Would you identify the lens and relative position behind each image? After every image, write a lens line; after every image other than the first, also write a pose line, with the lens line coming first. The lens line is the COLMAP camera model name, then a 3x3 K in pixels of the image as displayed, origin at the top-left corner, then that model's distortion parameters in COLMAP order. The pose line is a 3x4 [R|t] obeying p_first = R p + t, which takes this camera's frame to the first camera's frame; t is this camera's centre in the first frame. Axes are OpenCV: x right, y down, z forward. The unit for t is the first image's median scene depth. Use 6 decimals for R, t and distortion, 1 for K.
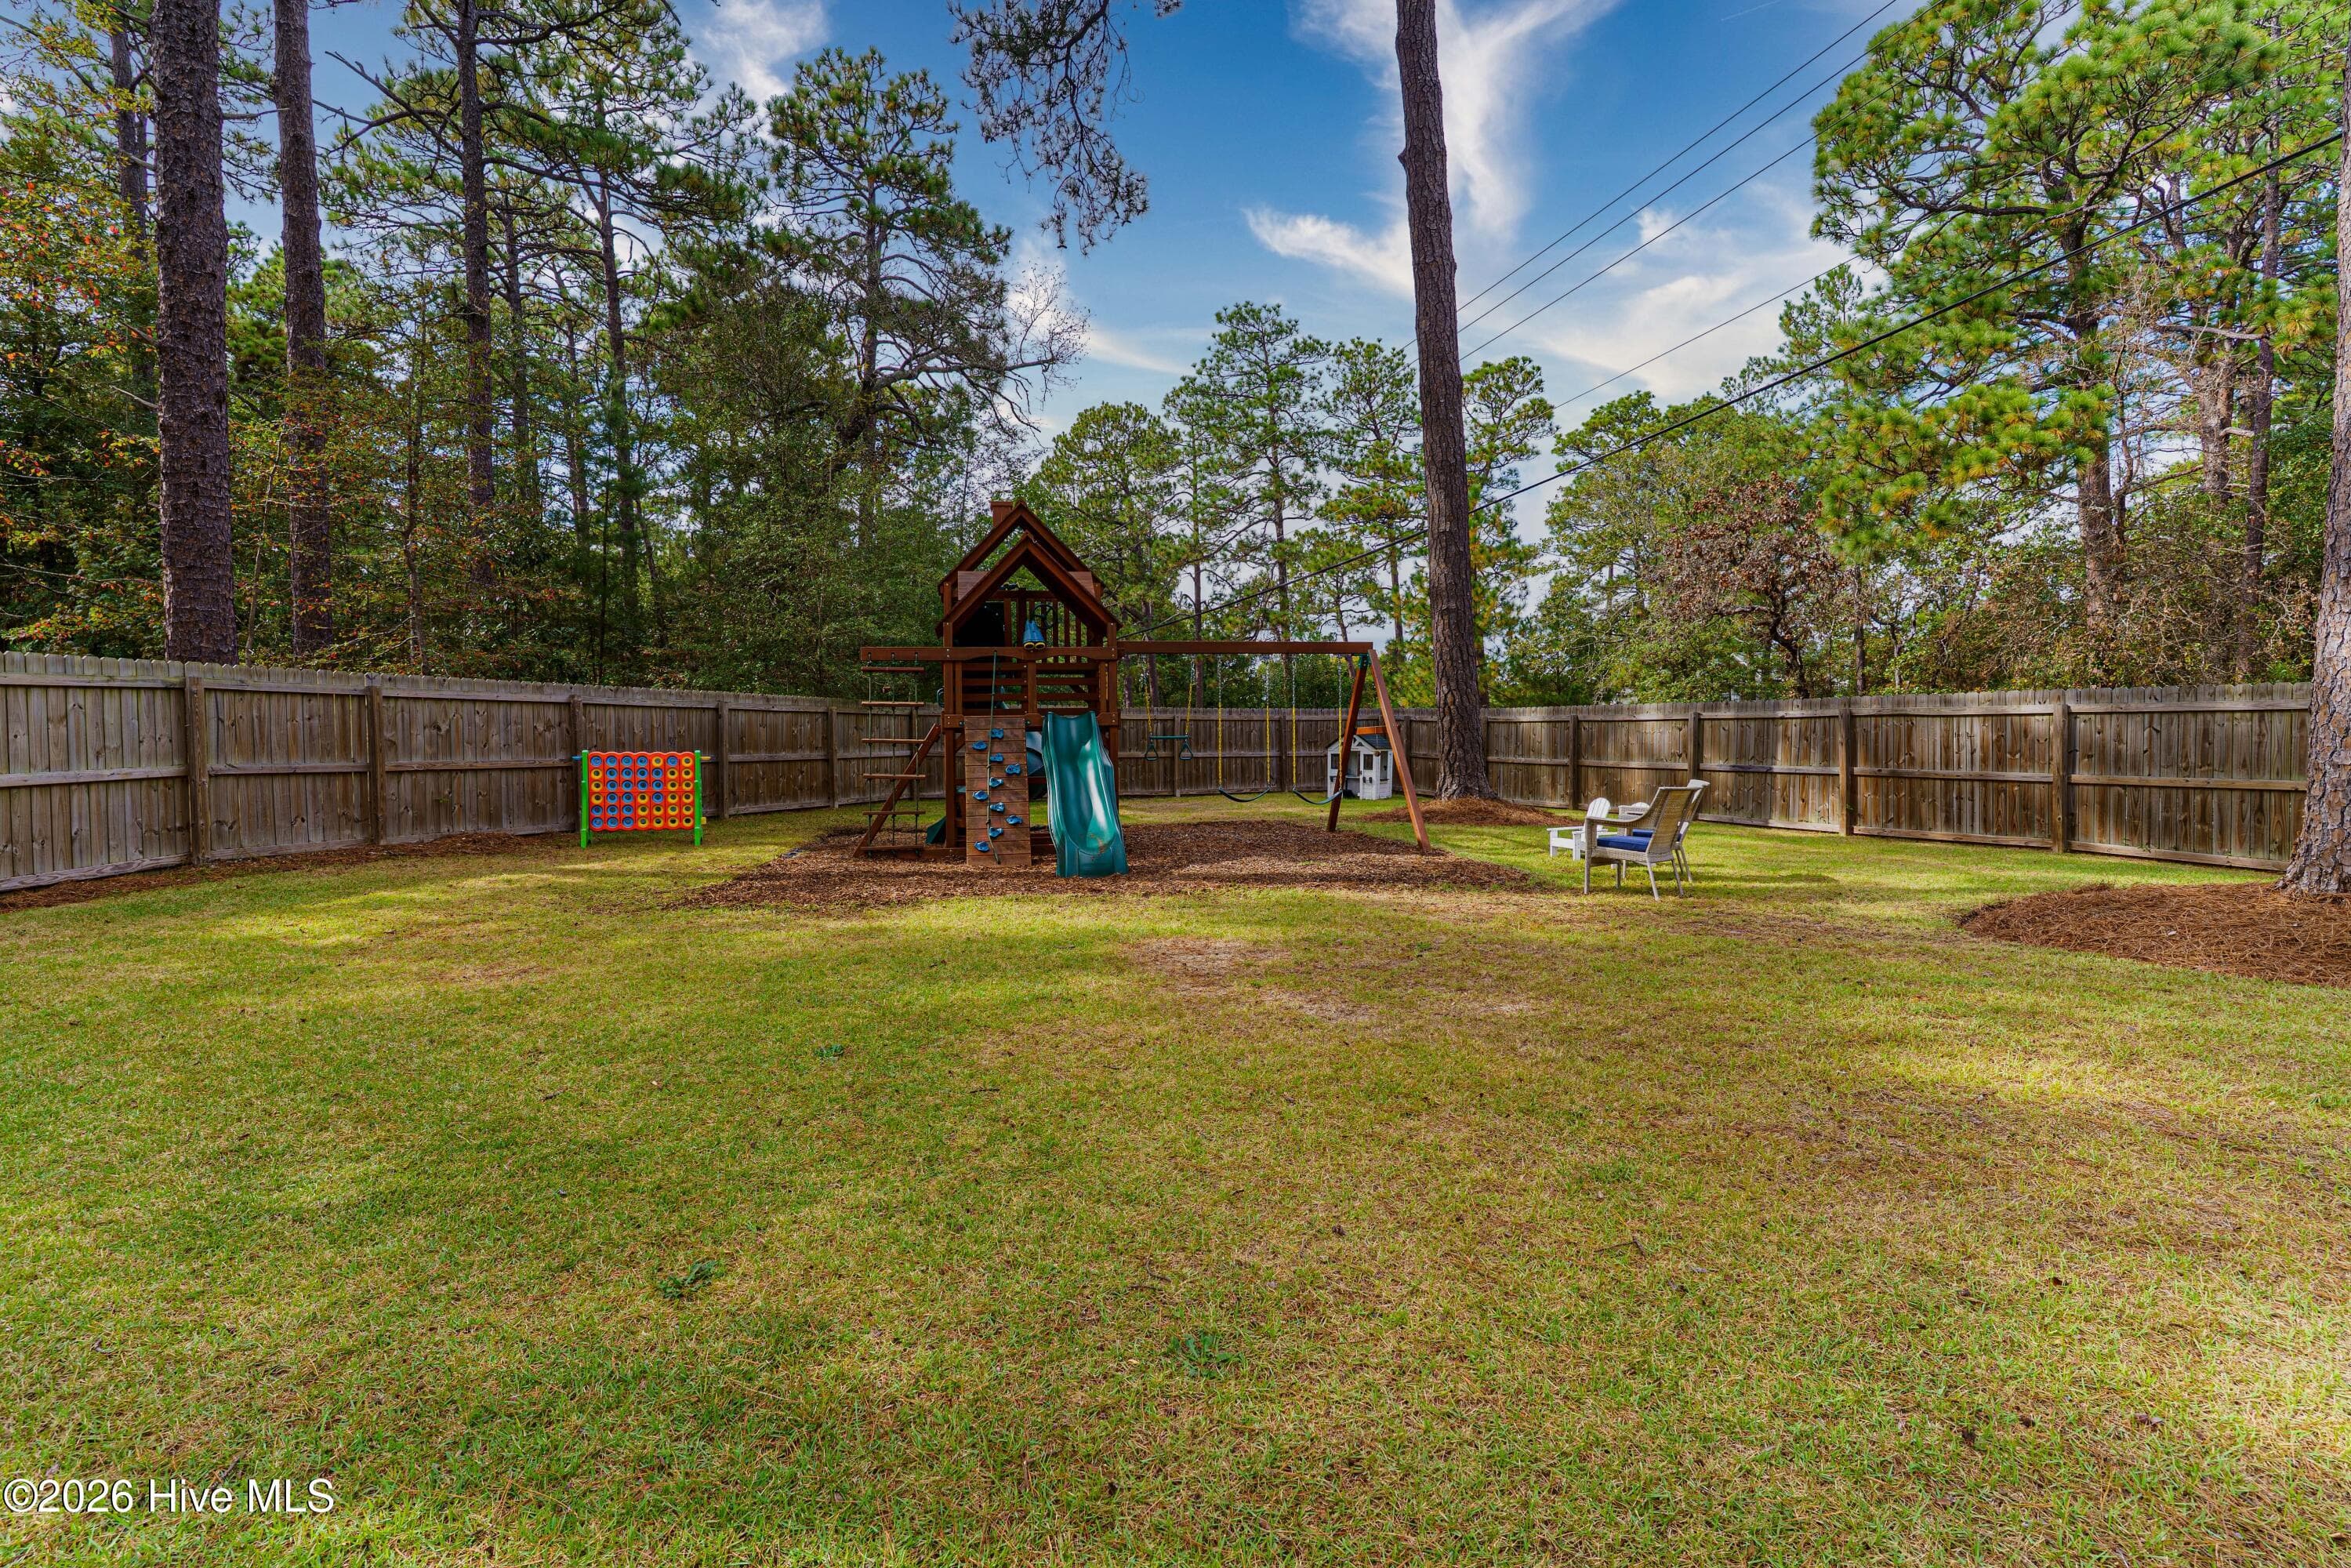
lens RADIAL K [[1138.5, 0, 1188.8], [0, 1138.5, 782.3], [0, 0, 1]] dist [-0.000088, -0.000151]
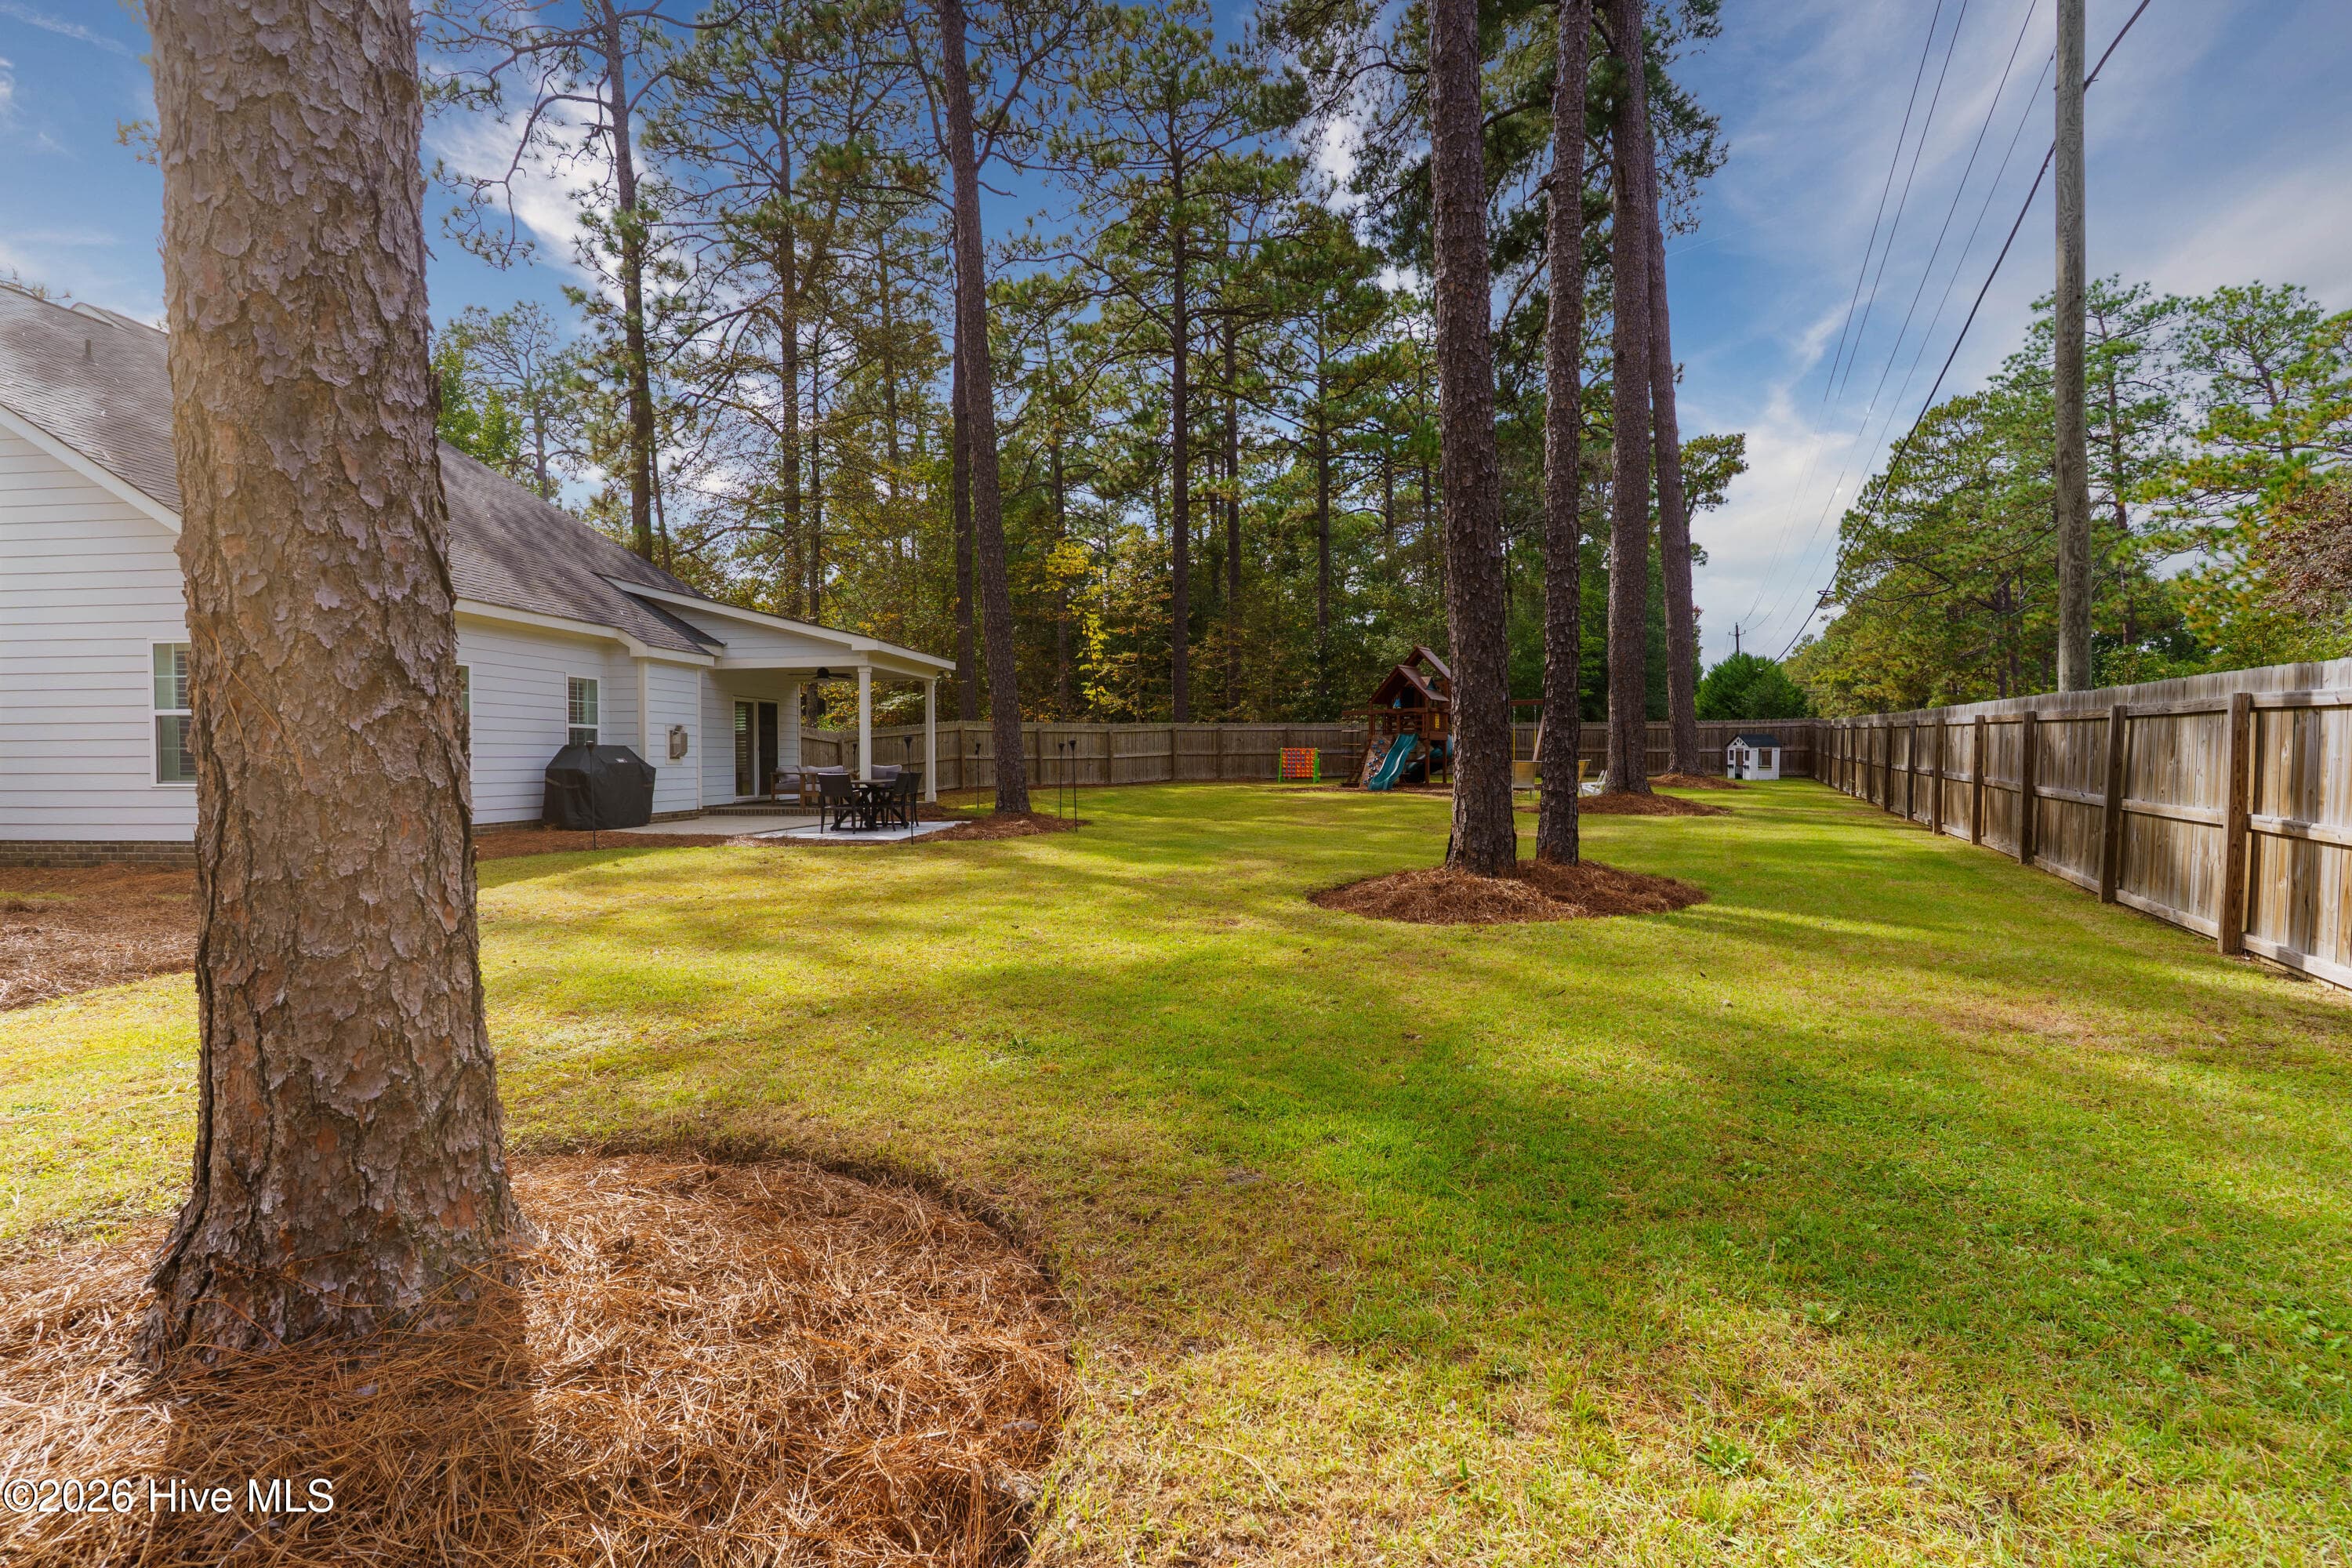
lens RADIAL K [[1138.9, 0, 1164.8], [0, 1138.9, 791.1], [0, 0, 1]] dist [-0.000088, -0.000151]
pose [[0.660245, 0.025422, -0.750620, 1.408735], [-0.018669, 0.999674, 0.017436, 0.035009], [0.750819, 0.002501, 0.660504, -1.085195]]
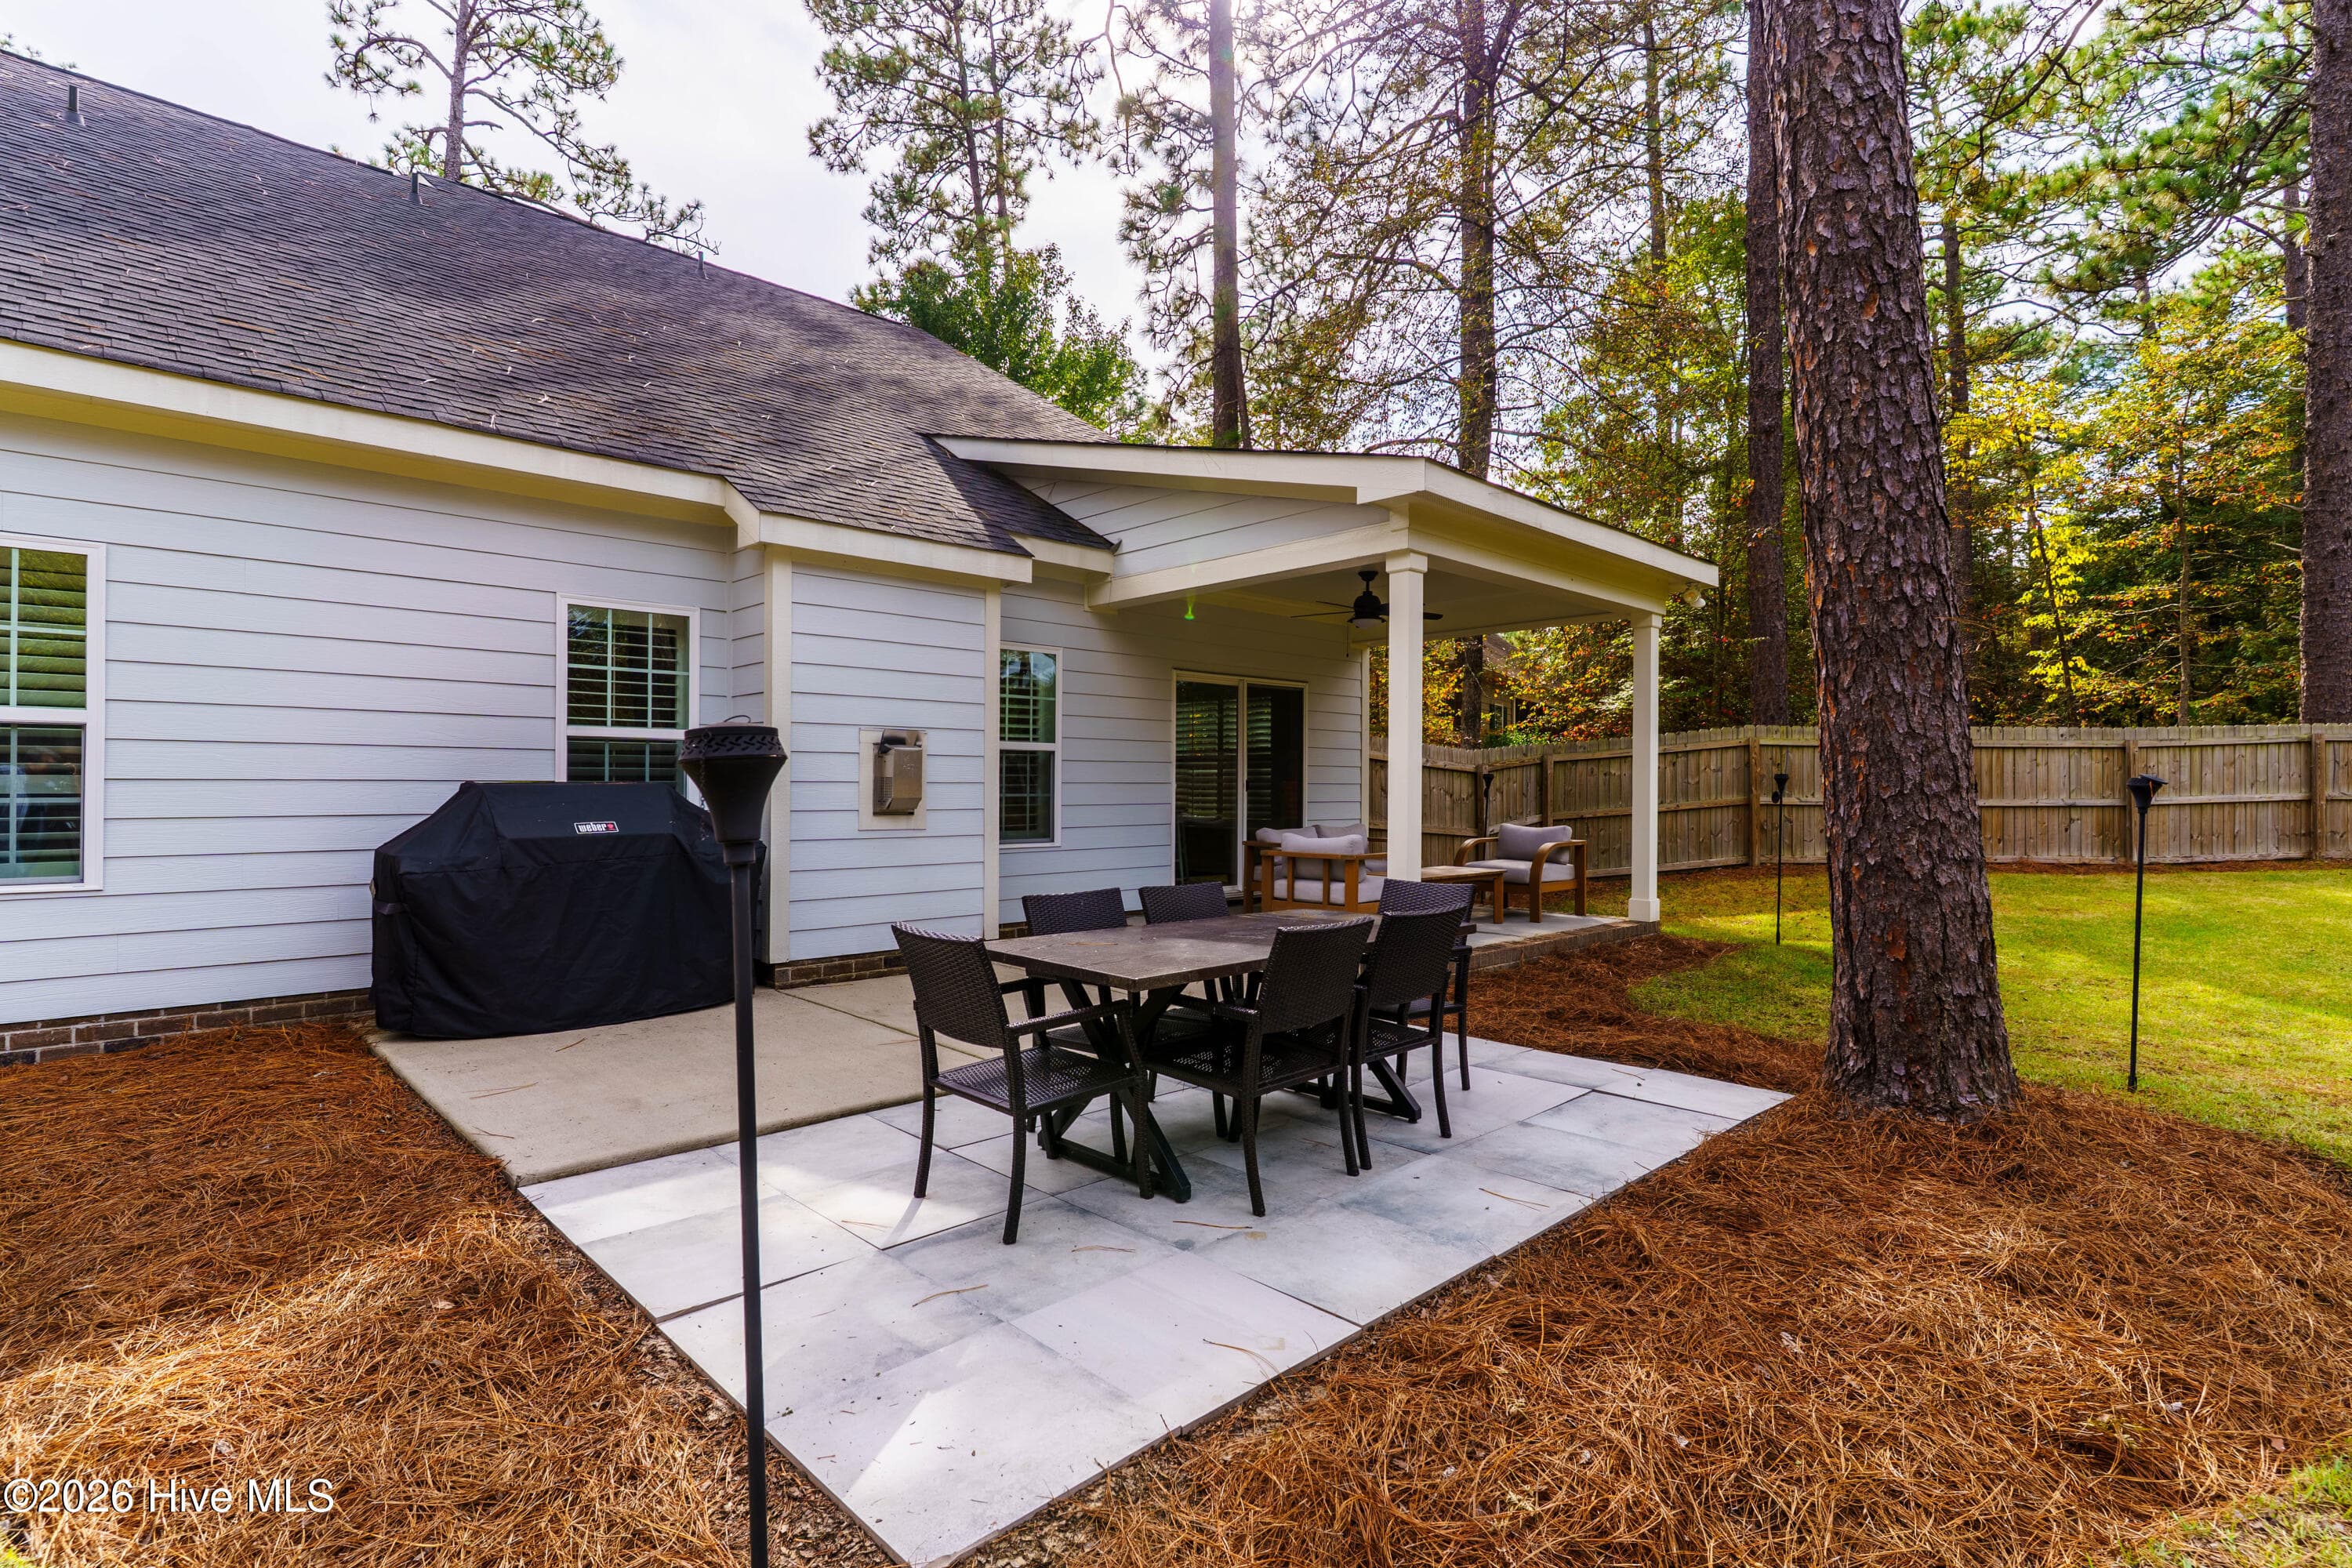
lens RADIAL K [[1138.9, 0, 1173.3], [0, 1138.9, 796.6], [0, 0, 1]] dist [-0.000088, -0.000151]
pose [[0.049647, 0.014761, -0.998658, 0.433374], [-0.027772, 0.999525, 0.013393, 0.009399], [0.998381, 0.027069, 0.050033, -0.455473]]
